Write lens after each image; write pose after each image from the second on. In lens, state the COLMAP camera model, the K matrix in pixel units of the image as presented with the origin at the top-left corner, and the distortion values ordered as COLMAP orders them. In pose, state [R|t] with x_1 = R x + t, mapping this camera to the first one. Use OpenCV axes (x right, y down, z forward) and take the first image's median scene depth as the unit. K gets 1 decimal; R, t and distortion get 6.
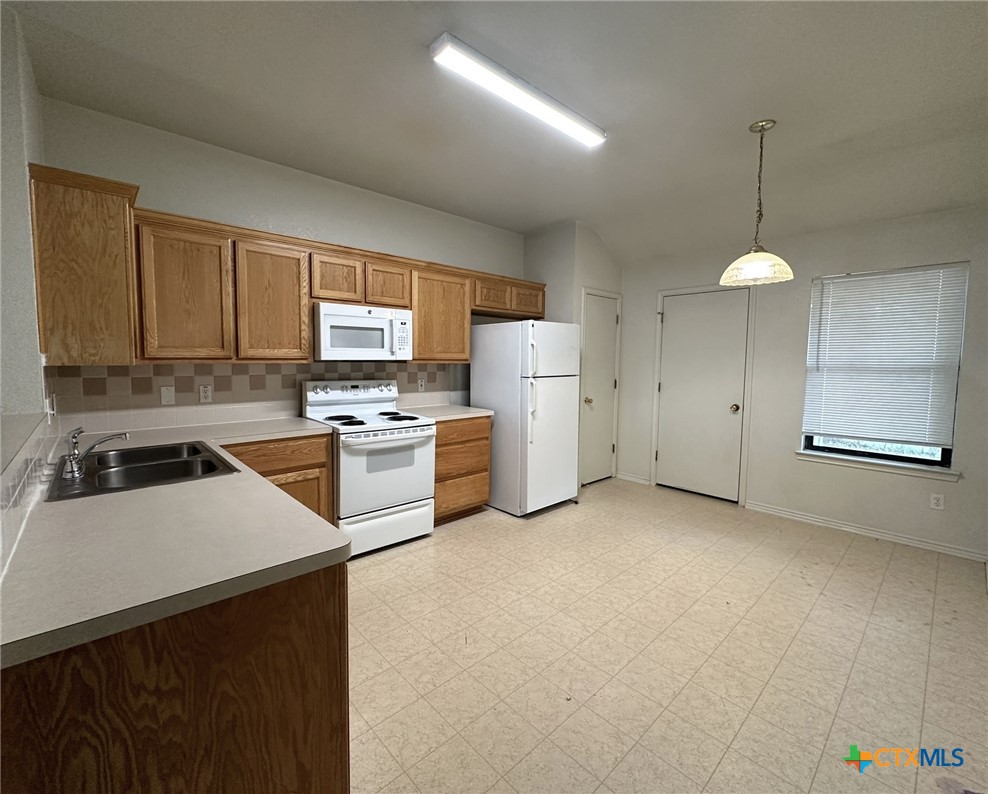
lens RADIAL K [[432.8, 0, 494.0], [0, 432.8, 397.0], [0, 0, 1]] dist [-0.018433, 0.000135]
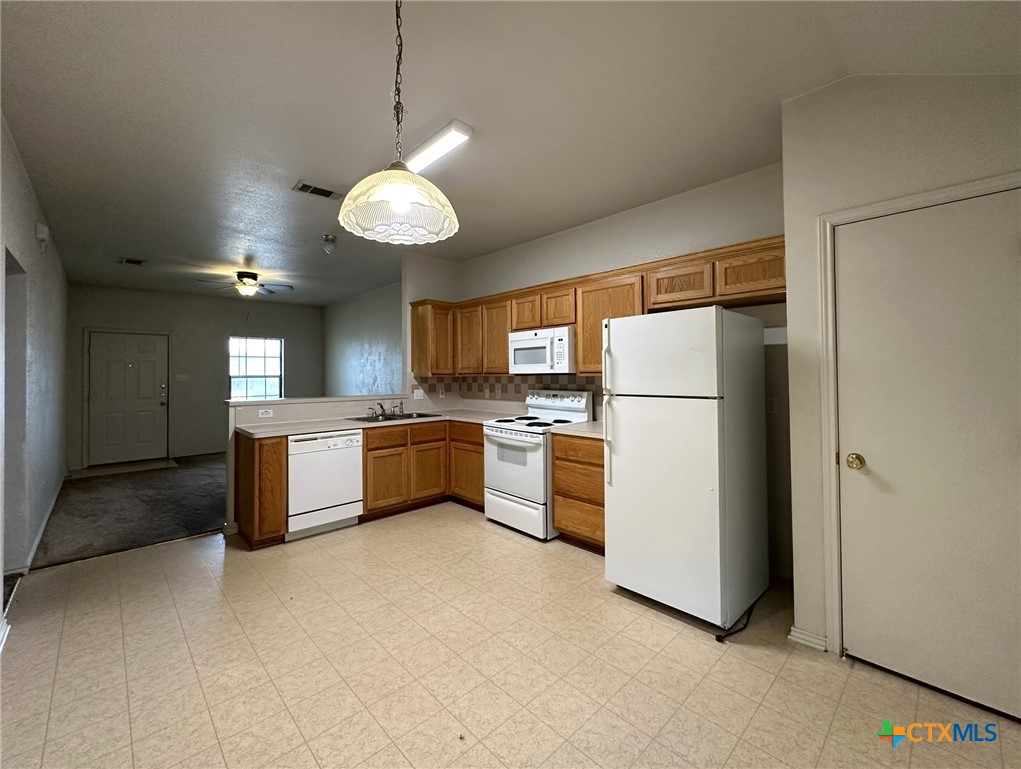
lens RADIAL K [[429.0, 0, 508.1], [0, 429.0, 368.1], [0, 0, 1]] dist [-0.000906, -0.000732]
pose [[0.009053, -0.017055, -0.999814, 0.908710], [-0.073653, 0.997127, -0.017676, -0.072703], [0.997243, 0.073800, 0.007771, 0.899478]]
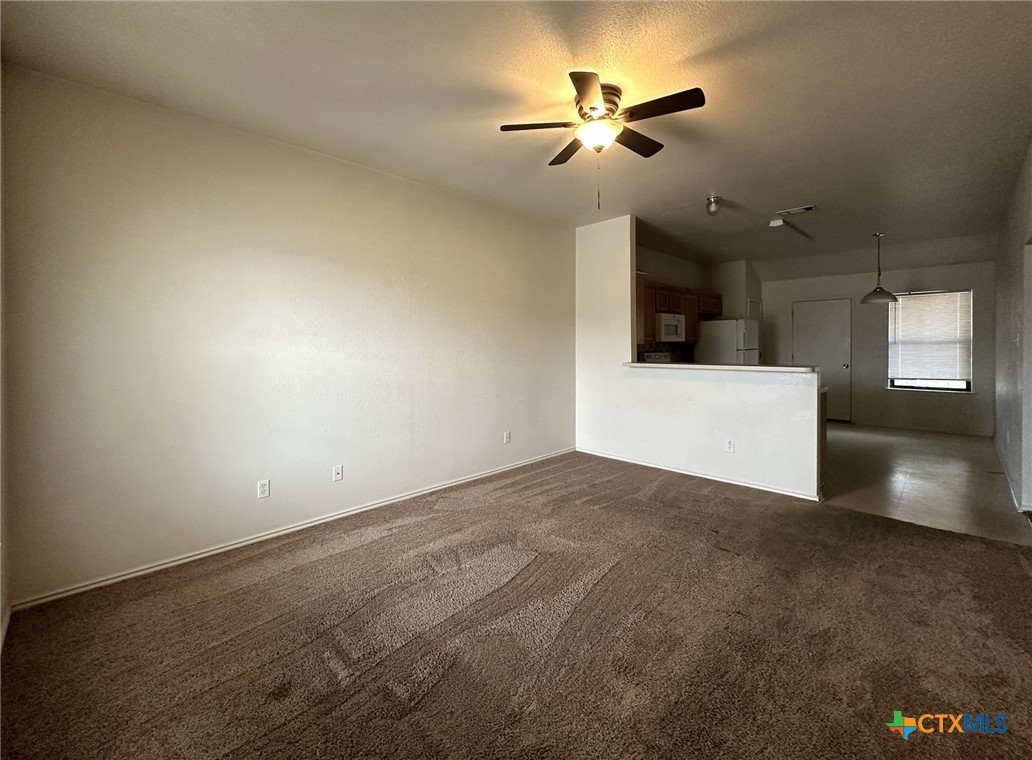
lens RADIAL K [[445.6, 0, 516.2], [0, 445.6, 350.6], [0, 0, 1]] dist [-0.000101, -0.000053]
pose [[0.999535, -0.014066, 0.027048, -1.044579], [0.015688, 0.998030, -0.060743, 0.065199], [-0.026140, 0.061139, 0.997787, -0.981122]]
